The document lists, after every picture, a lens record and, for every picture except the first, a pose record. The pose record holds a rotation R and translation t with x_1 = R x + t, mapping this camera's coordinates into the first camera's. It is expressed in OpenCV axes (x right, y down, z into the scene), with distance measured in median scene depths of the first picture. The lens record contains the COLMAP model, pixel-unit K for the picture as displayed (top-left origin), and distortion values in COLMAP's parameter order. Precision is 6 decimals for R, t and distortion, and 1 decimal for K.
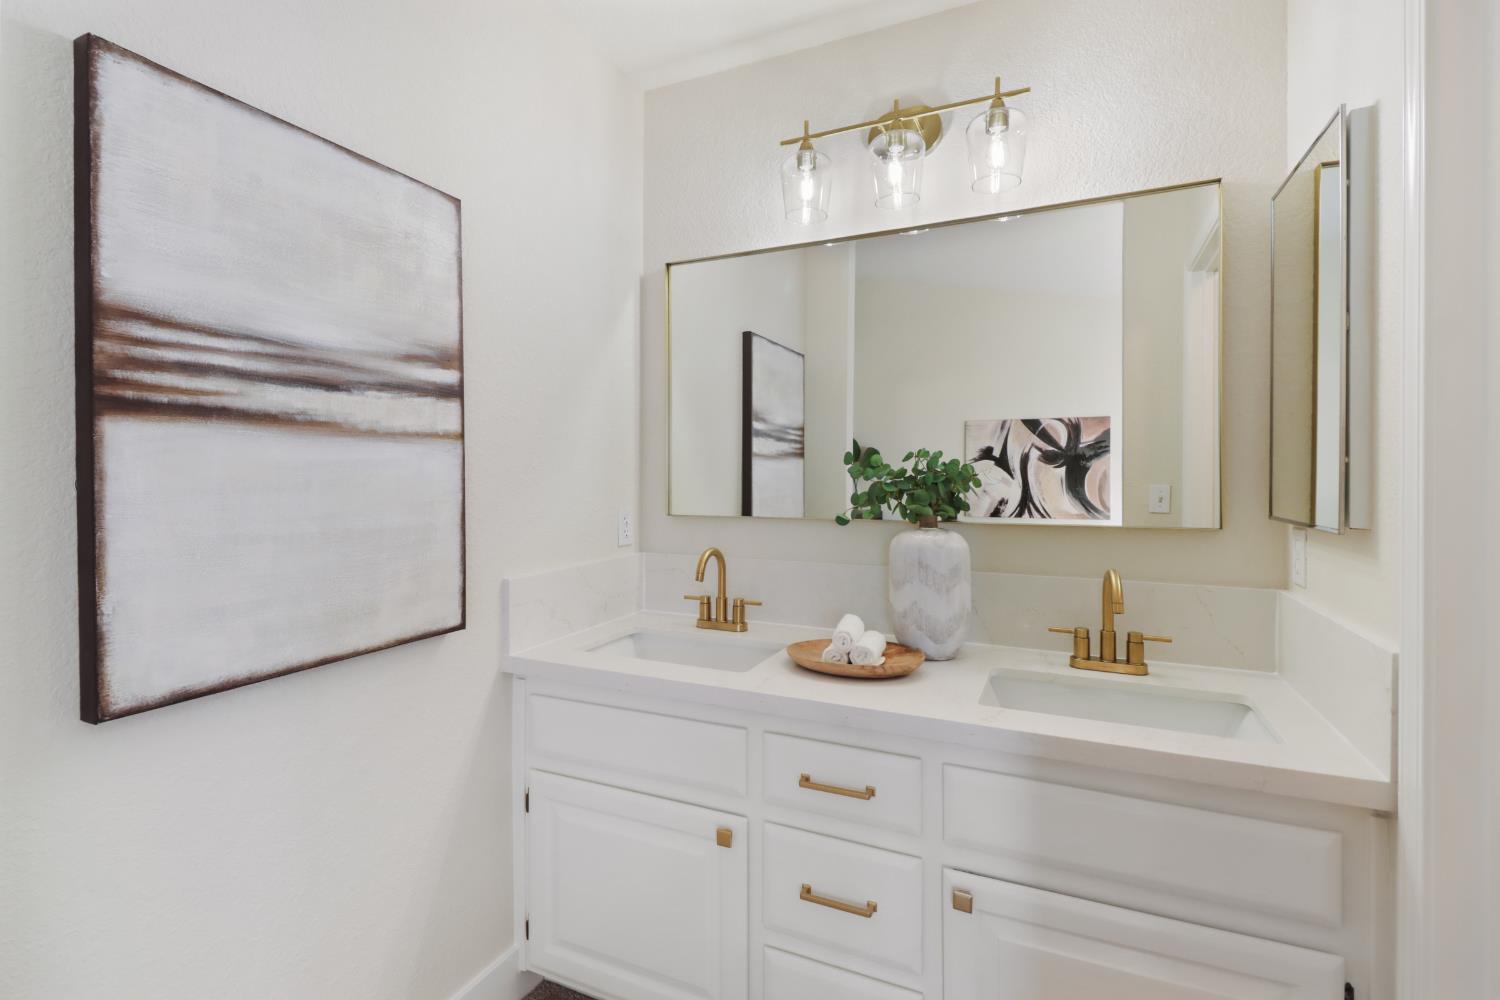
lens RADIAL K [[693.2, 0, 750.0], [0, 693.2, 500.0], [0, 0, 1]] dist [0.012148, -0.014791]
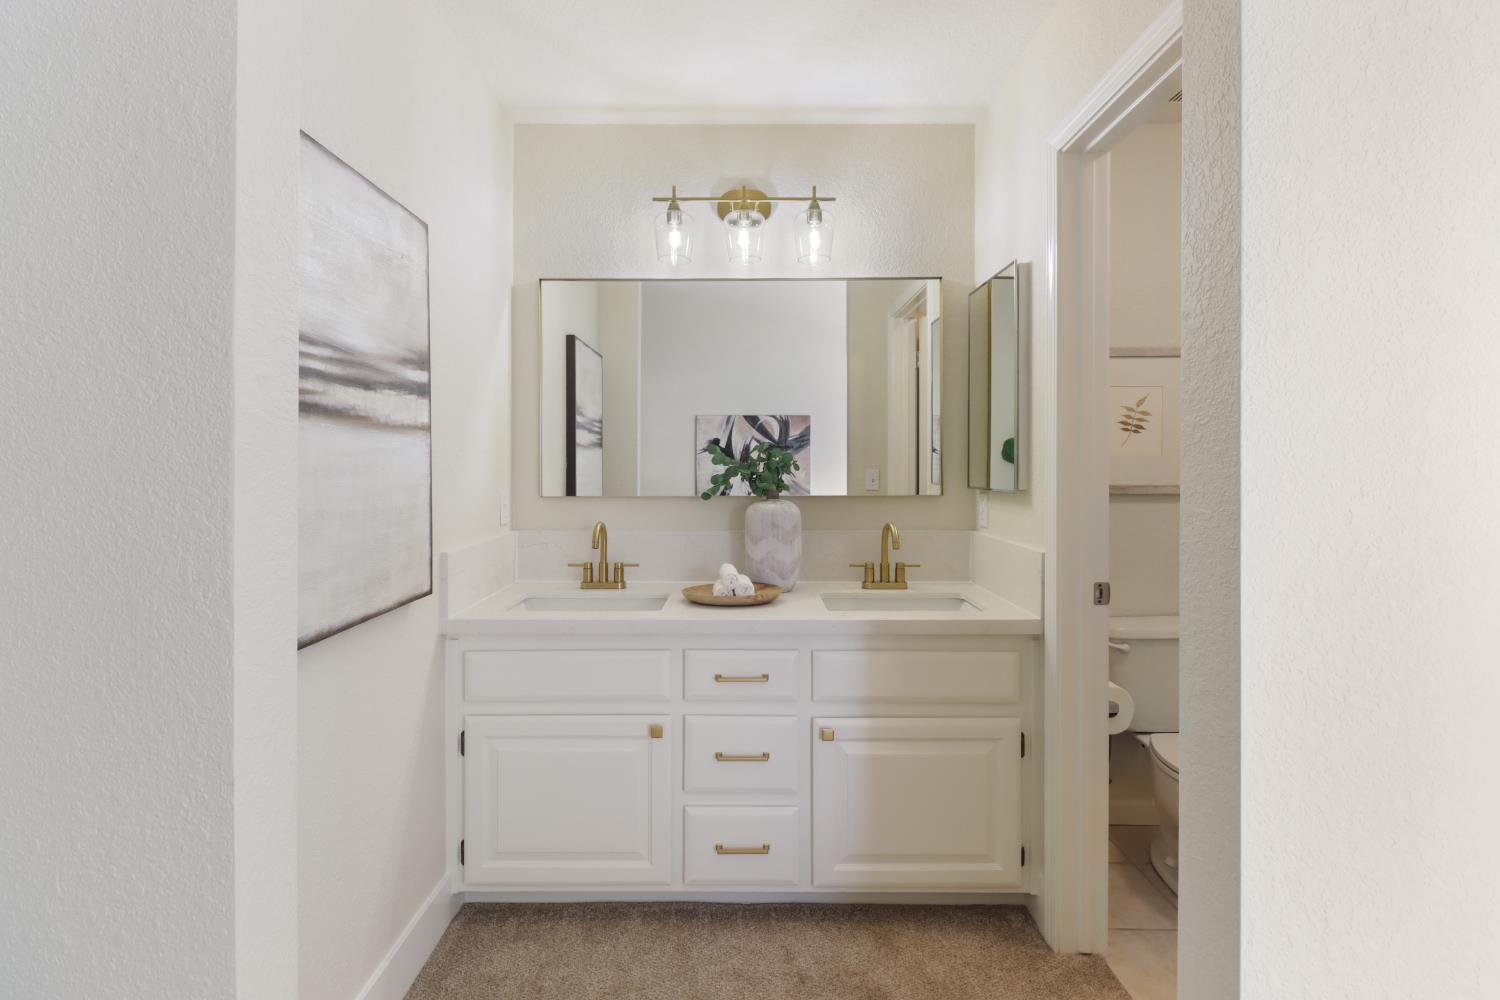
lens RADIAL K [[693.2, 0, 750.0], [0, 693.2, 500.0], [0, 0, 1]] dist [0.012148, -0.014791]
pose [[0.907588, -0.023120, 0.419225, -0.378872], [0.016420, 0.999673, 0.019582, 0.013215], [-0.419541, -0.010888, 0.907671, -0.257016]]
